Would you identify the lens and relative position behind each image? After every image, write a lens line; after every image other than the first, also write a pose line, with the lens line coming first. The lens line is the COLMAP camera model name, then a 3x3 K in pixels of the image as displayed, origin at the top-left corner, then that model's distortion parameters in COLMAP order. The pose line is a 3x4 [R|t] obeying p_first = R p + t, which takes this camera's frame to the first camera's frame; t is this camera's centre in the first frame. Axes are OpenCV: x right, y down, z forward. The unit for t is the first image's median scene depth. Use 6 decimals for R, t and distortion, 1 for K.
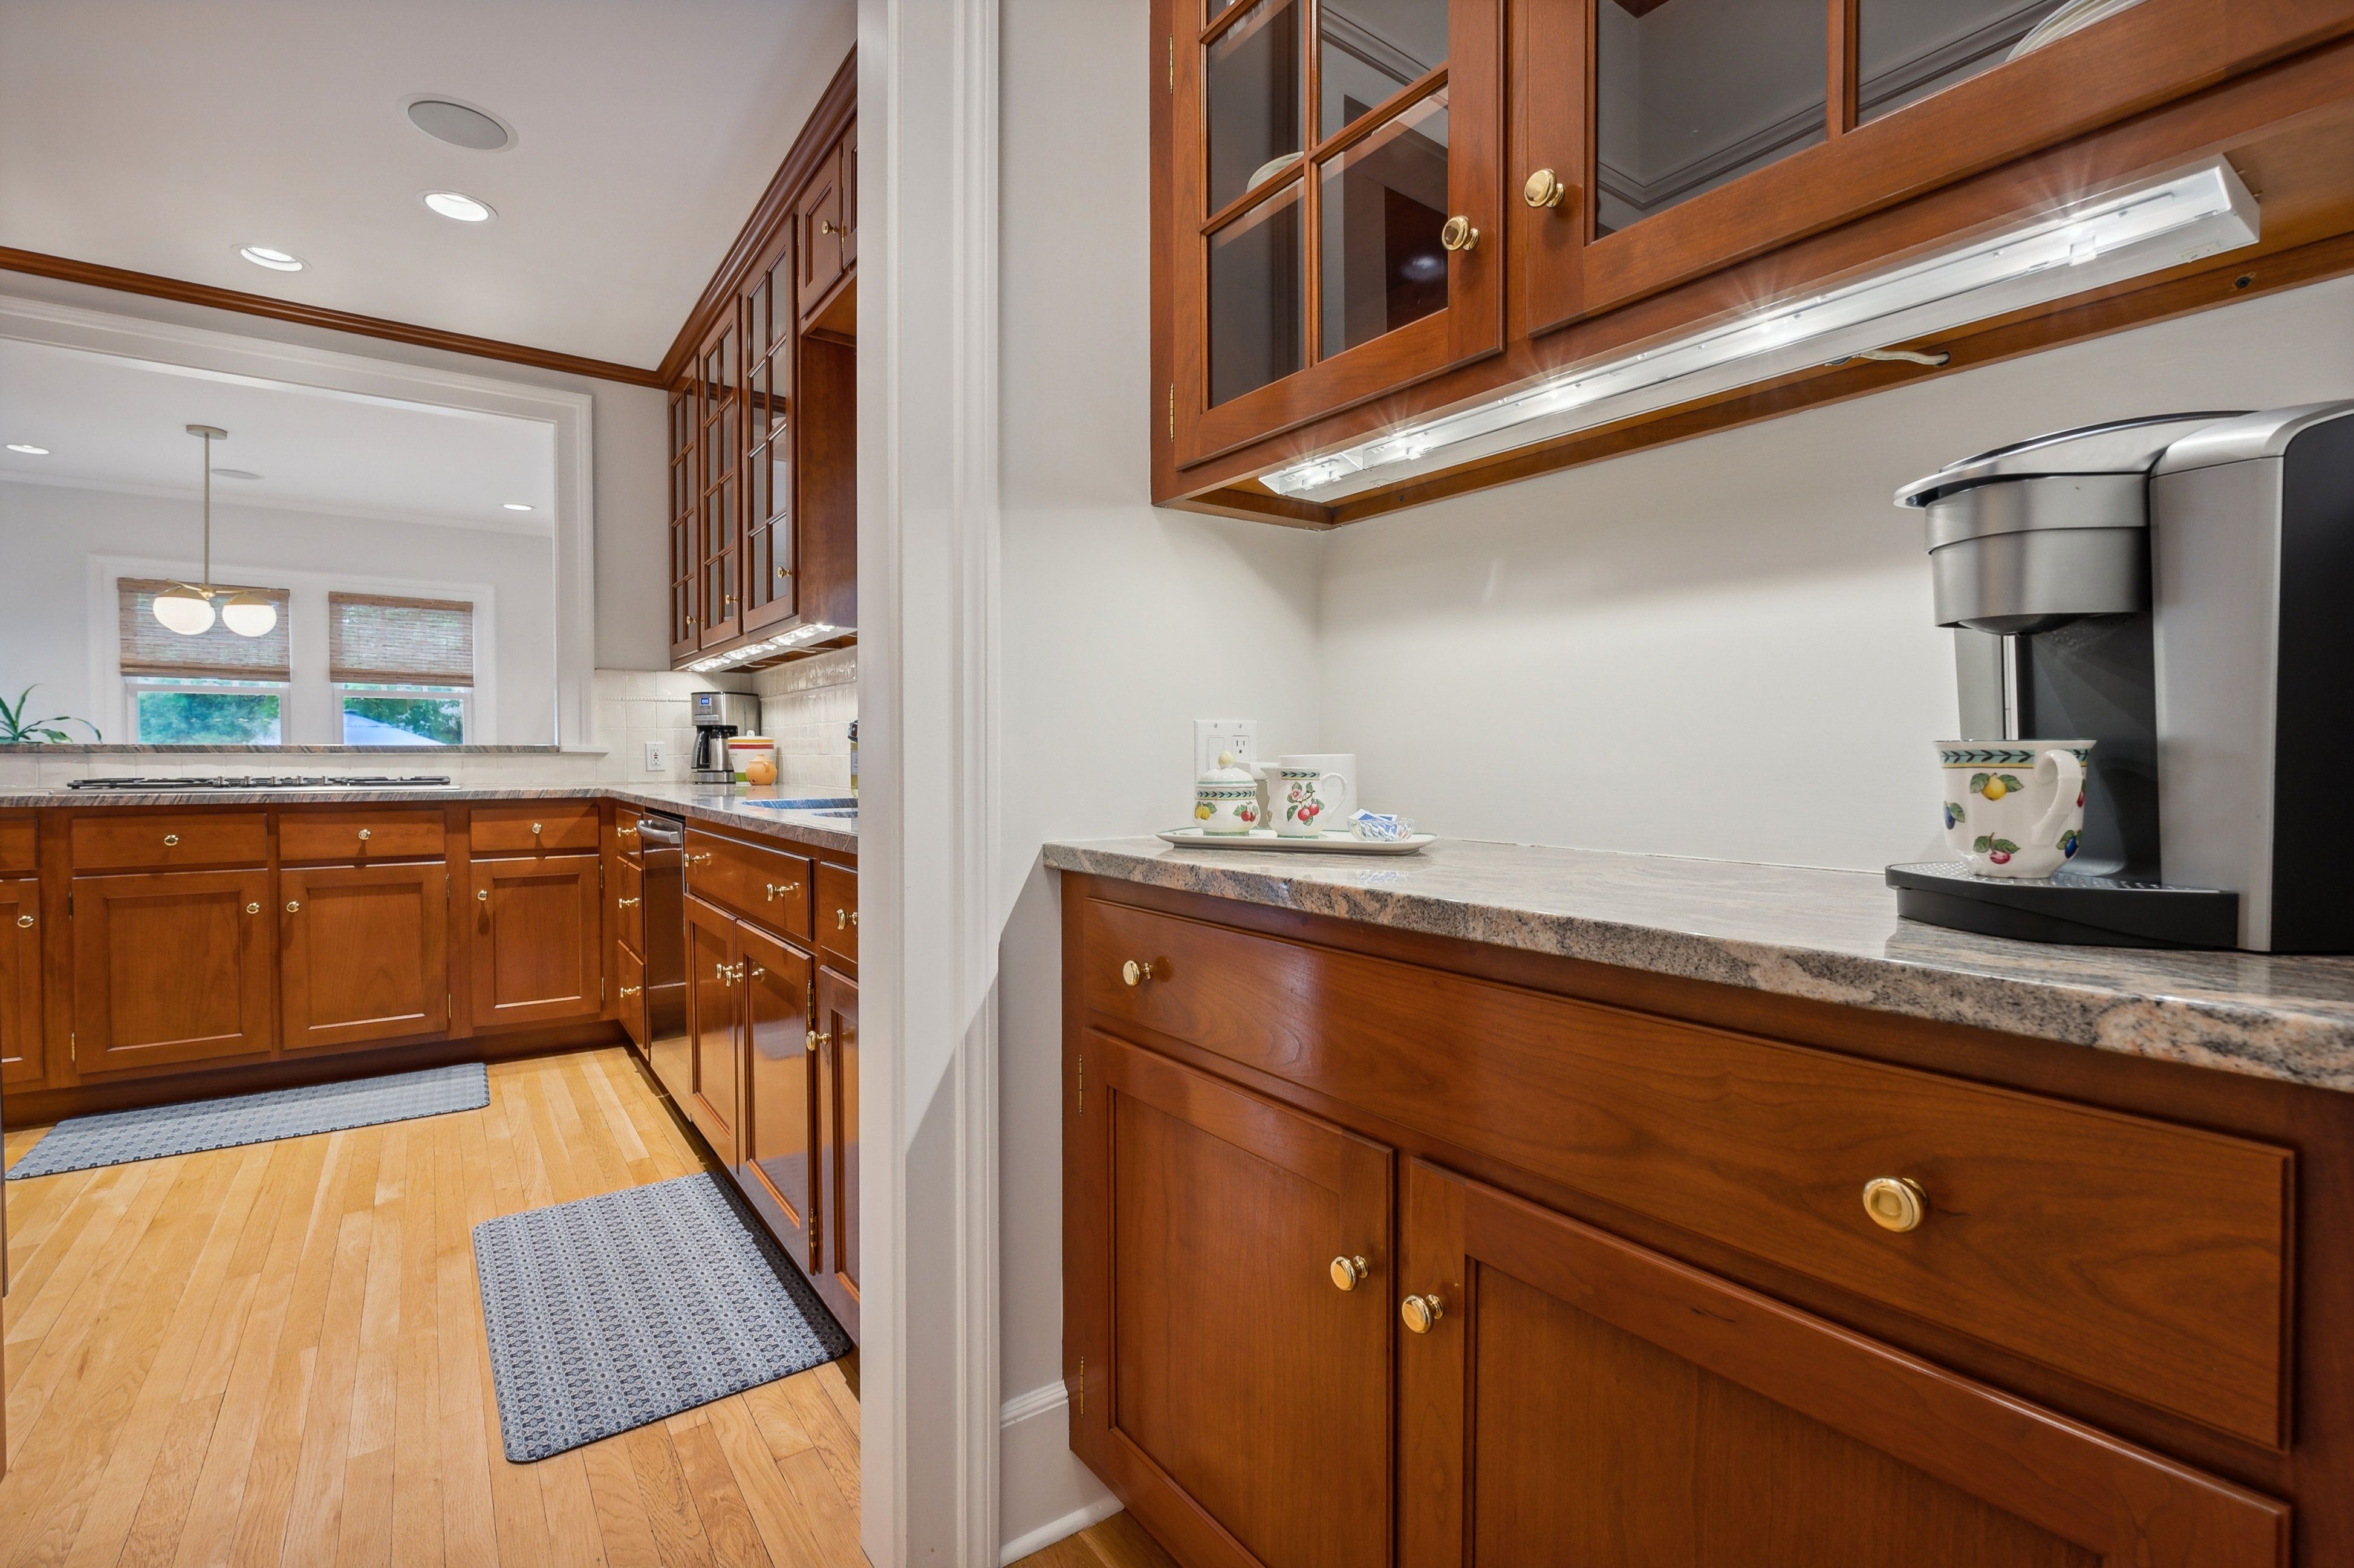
lens RADIAL K [[1057.2, 0, 1184.0], [0, 1057.2, 779.0], [0, 0, 1]] dist [-0.001819, 0.000086]
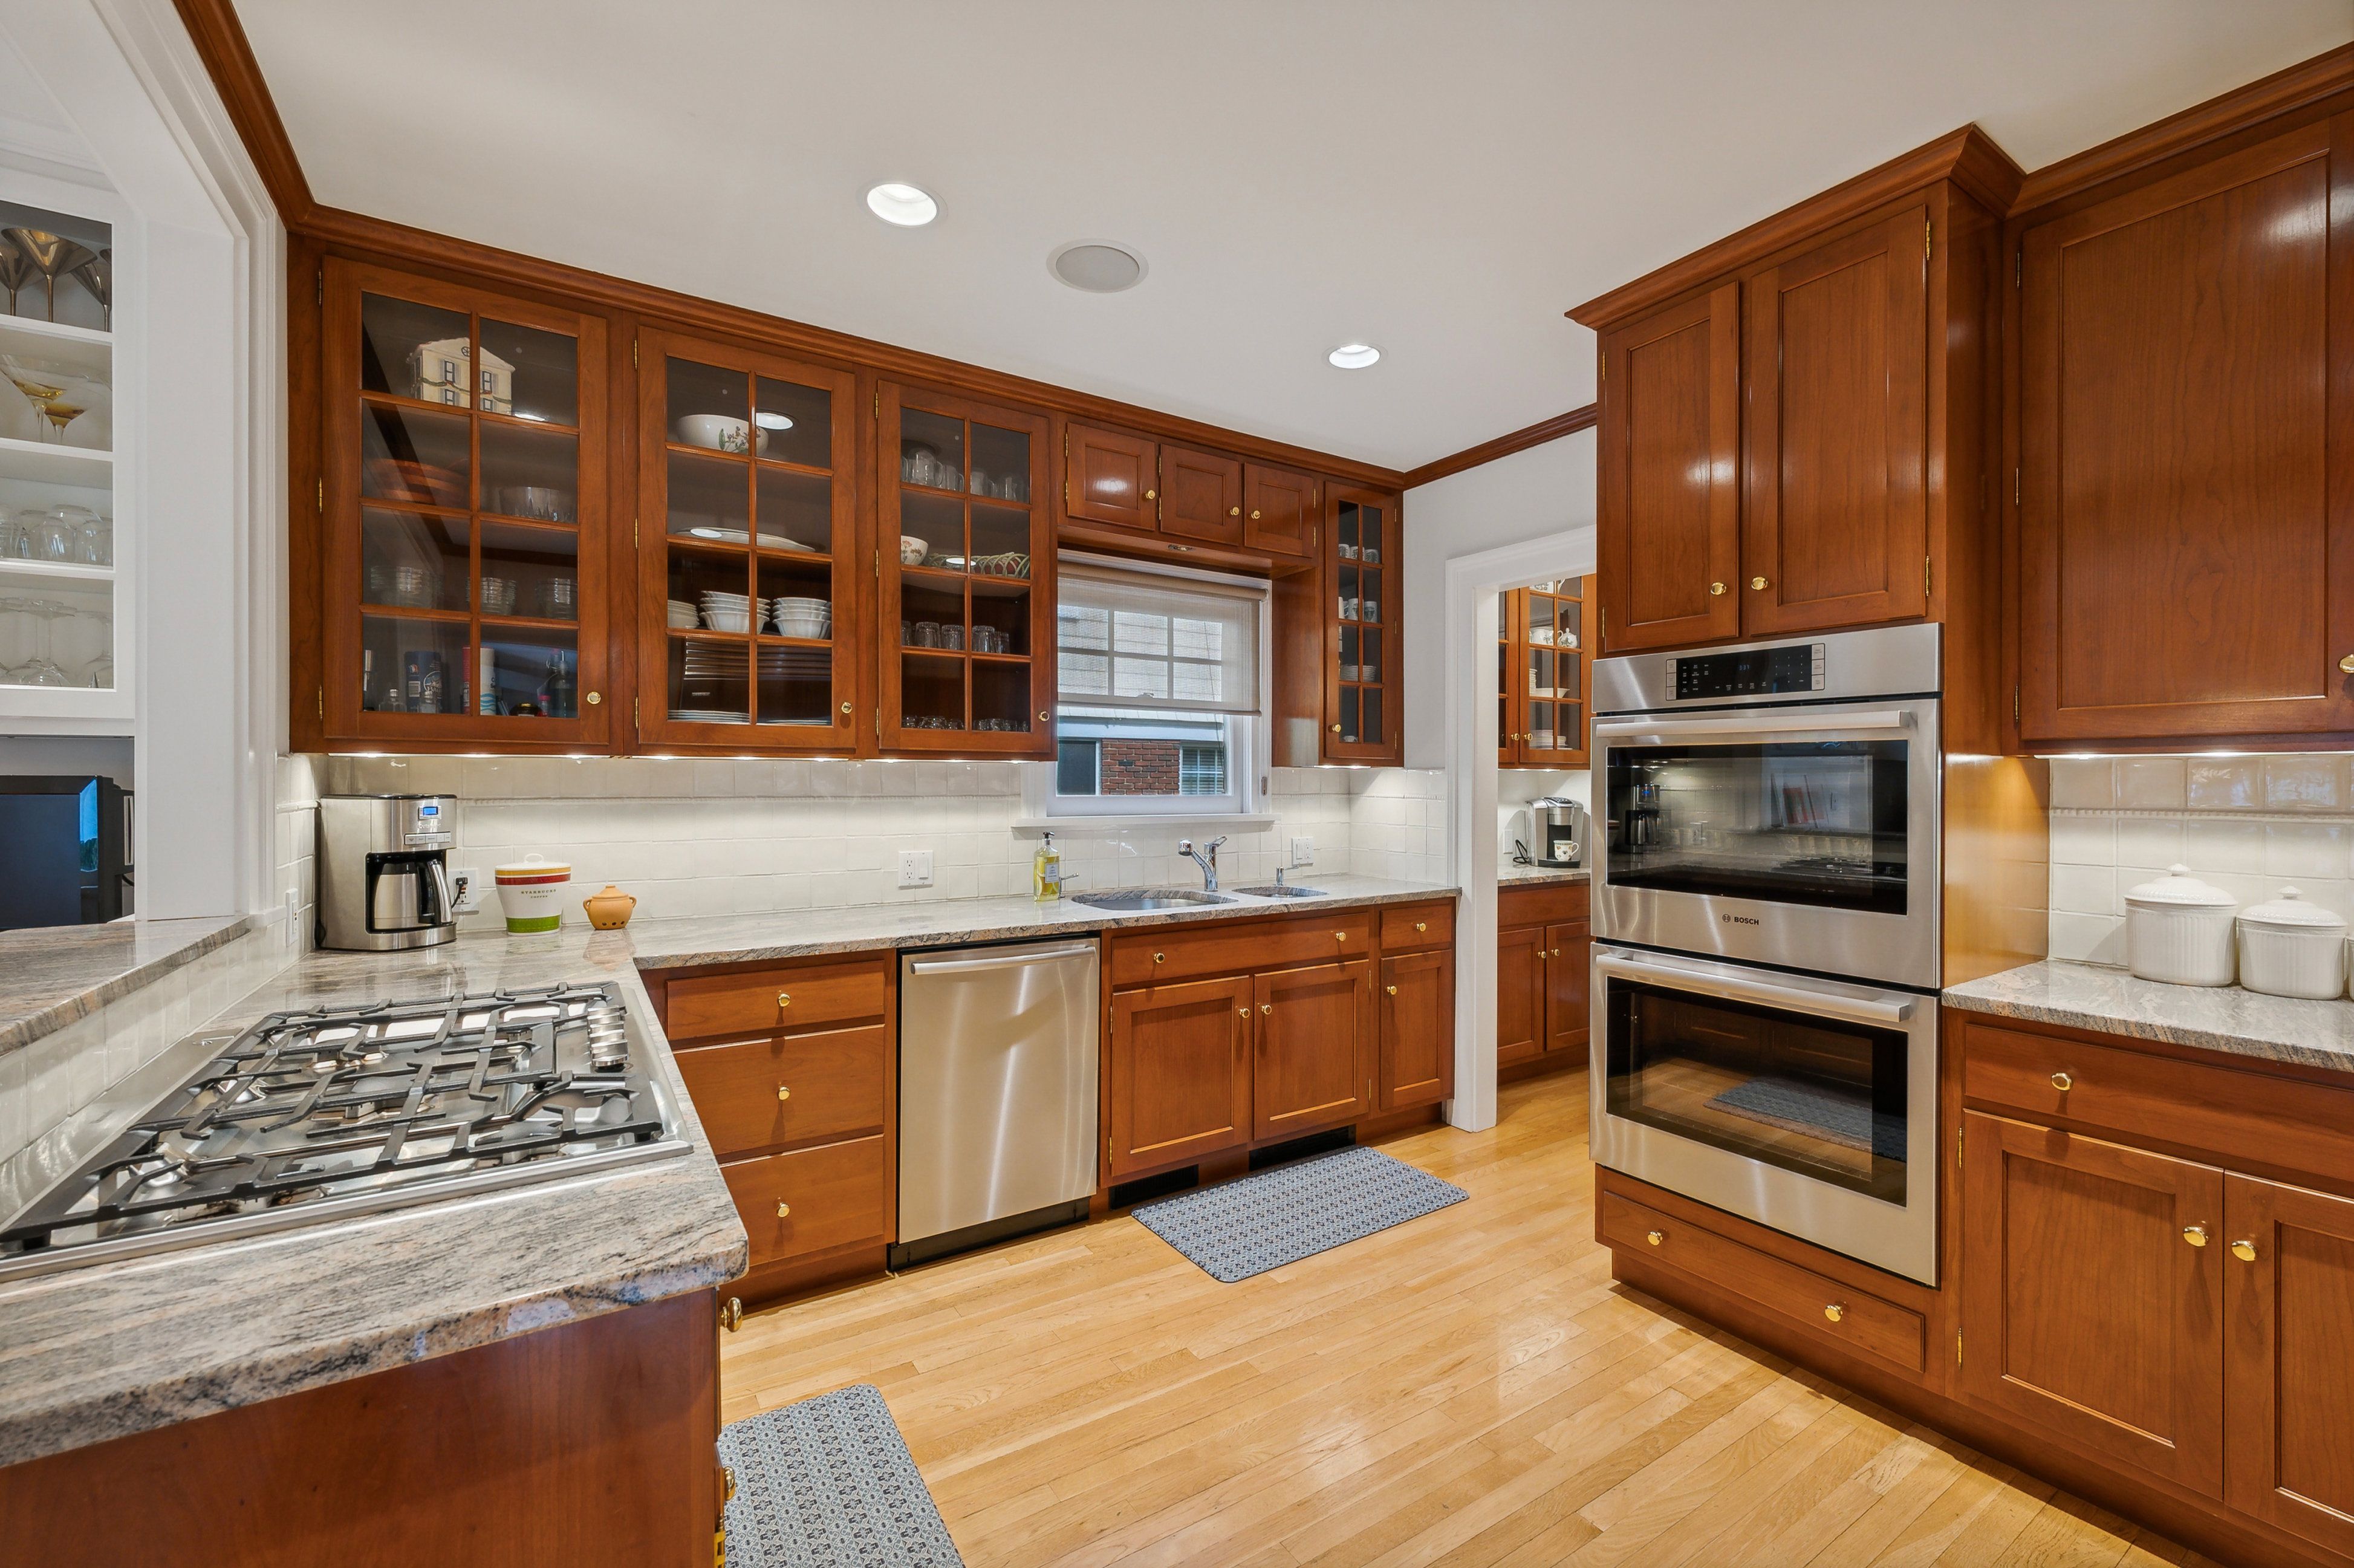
lens RADIAL K [[961.2, 0, 1138.9], [0, 961.2, 802.3], [0, 0, 1]] dist [-0.000078, -0.000225]
pose [[0.072241, -0.014798, 0.997277, -1.185892], [0.028673, 0.999507, 0.012754, -0.091412], [-0.996975, 0.027674, 0.072629, 0.680980]]
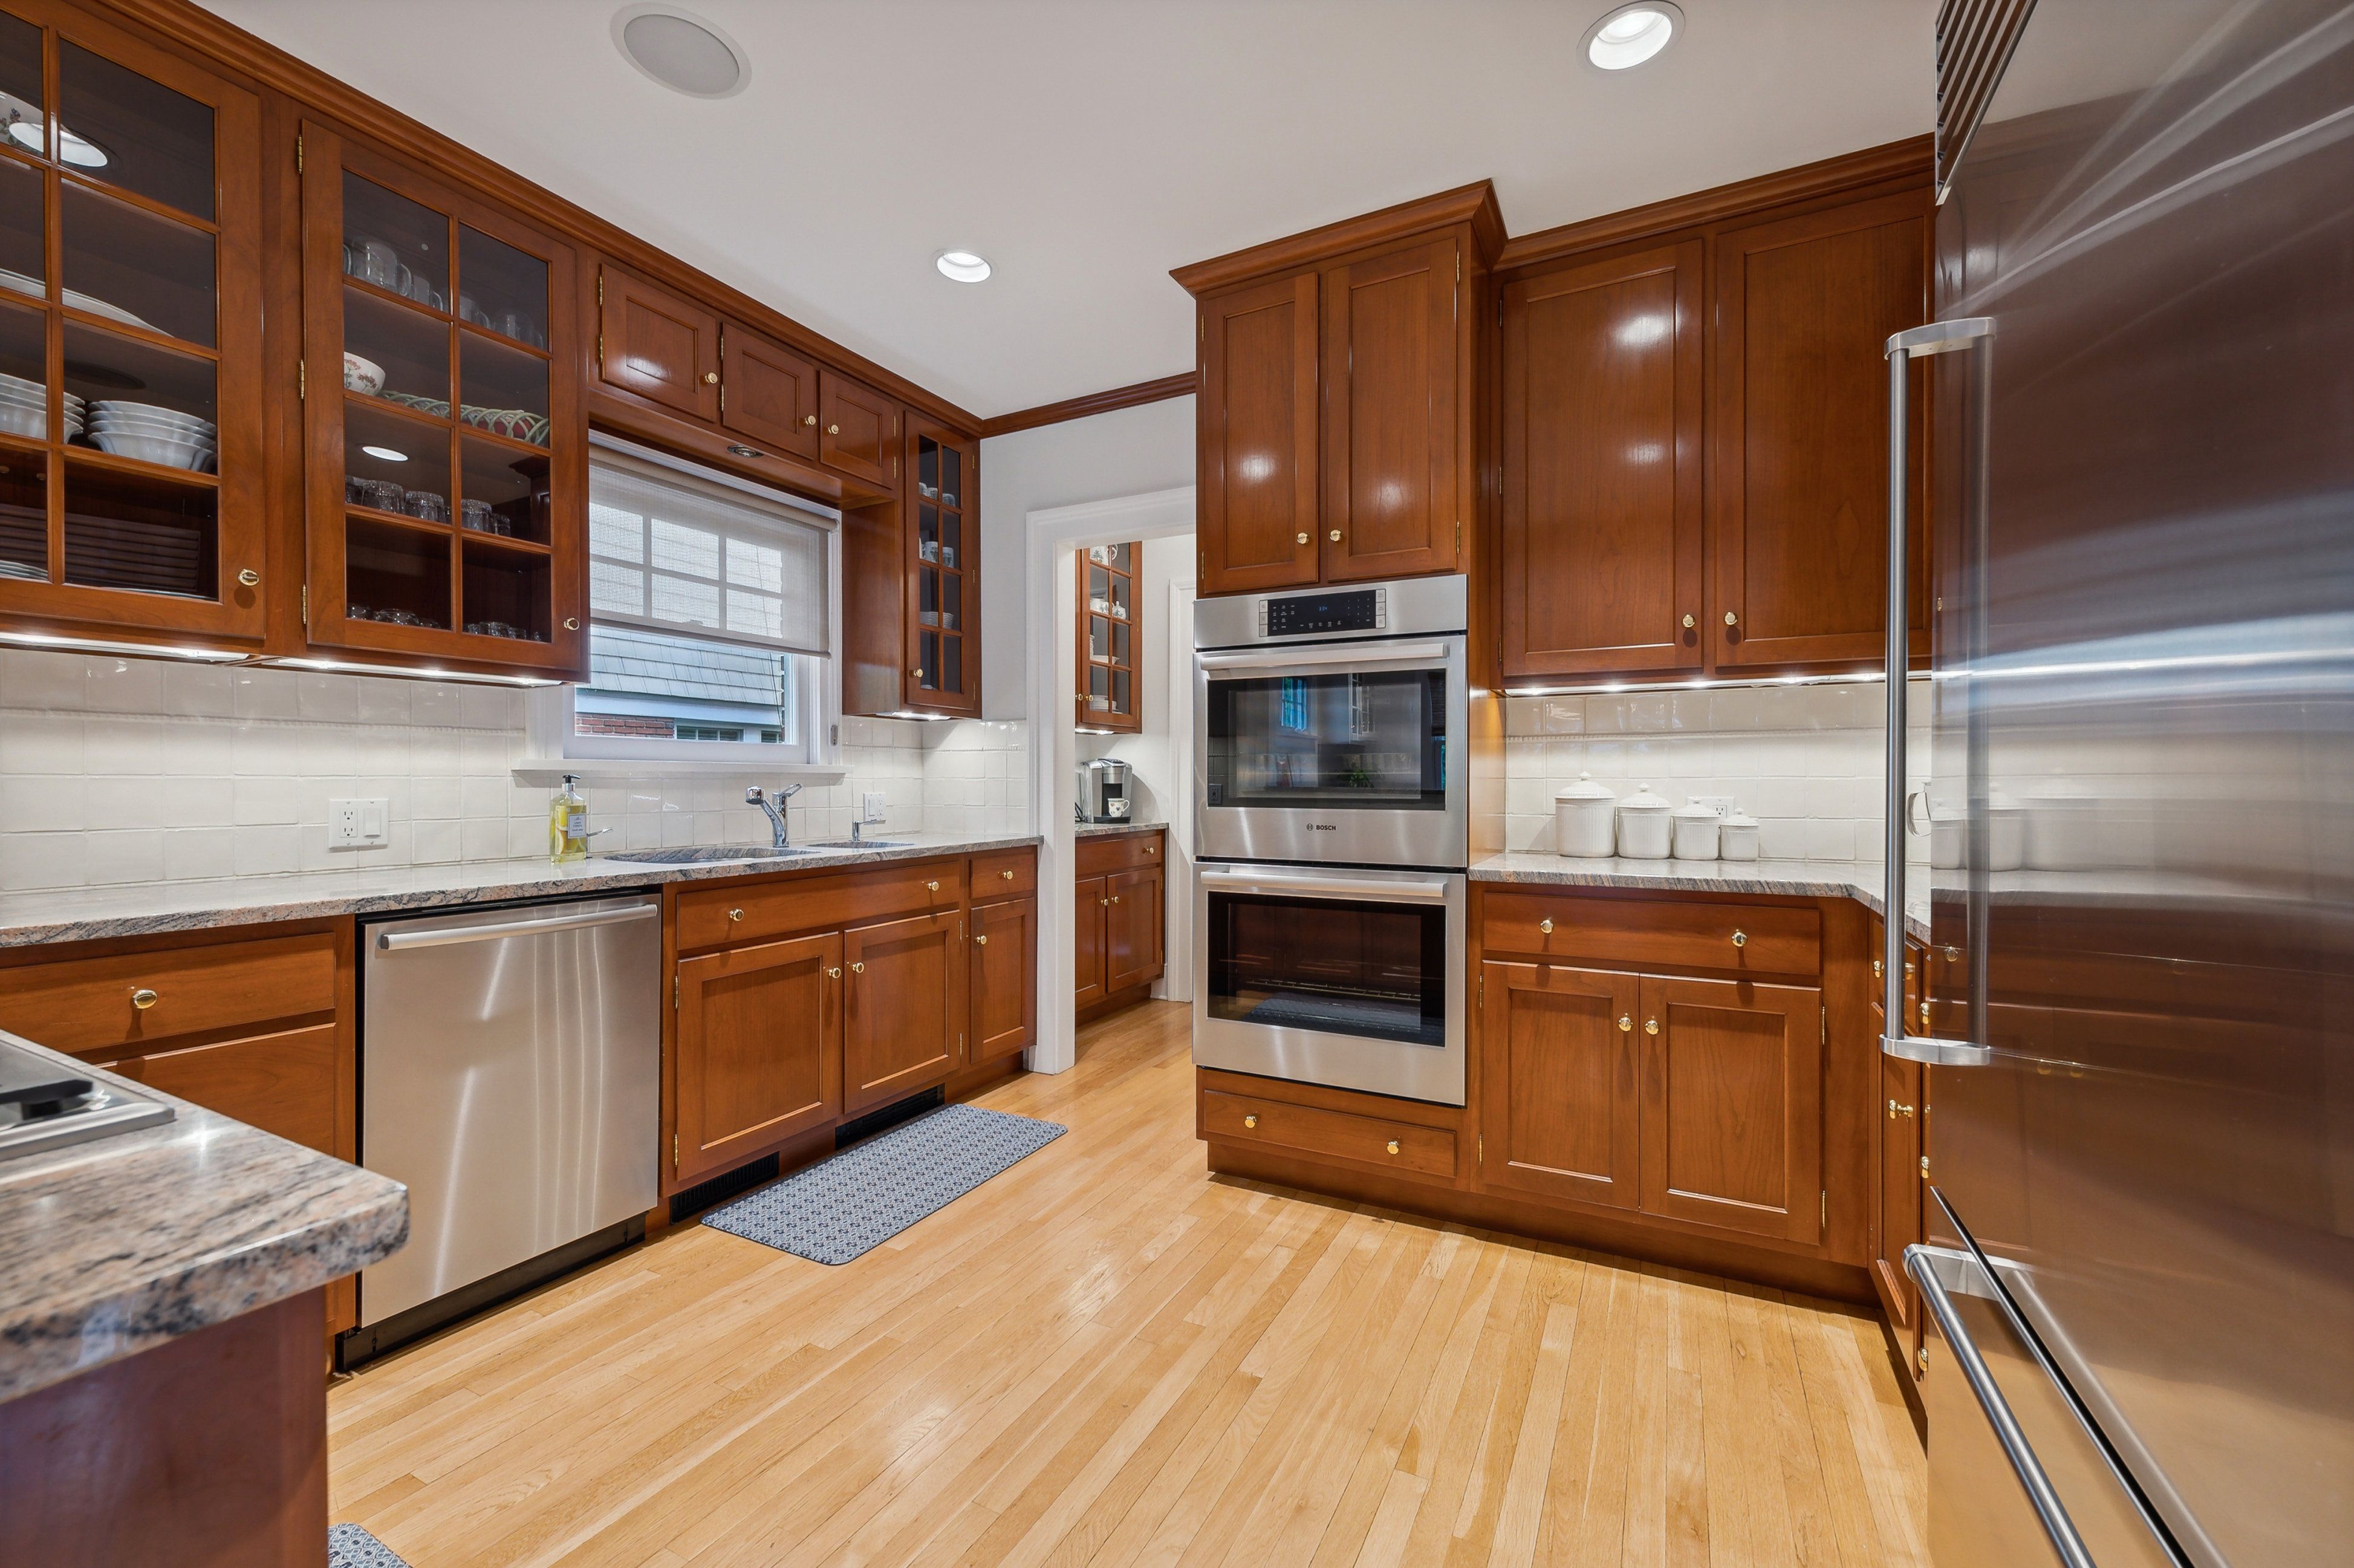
lens RADIAL K [[961.2, 0, 1170.1], [0, 961.2, 797.2], [0, 0, 1]] dist [-0.000078, -0.000225]
pose [[-0.443511, -0.014659, 0.896149, -1.134545], [0.023460, 0.999334, 0.027957, -0.044299], [-0.895962, 0.033423, -0.442871, 0.753861]]
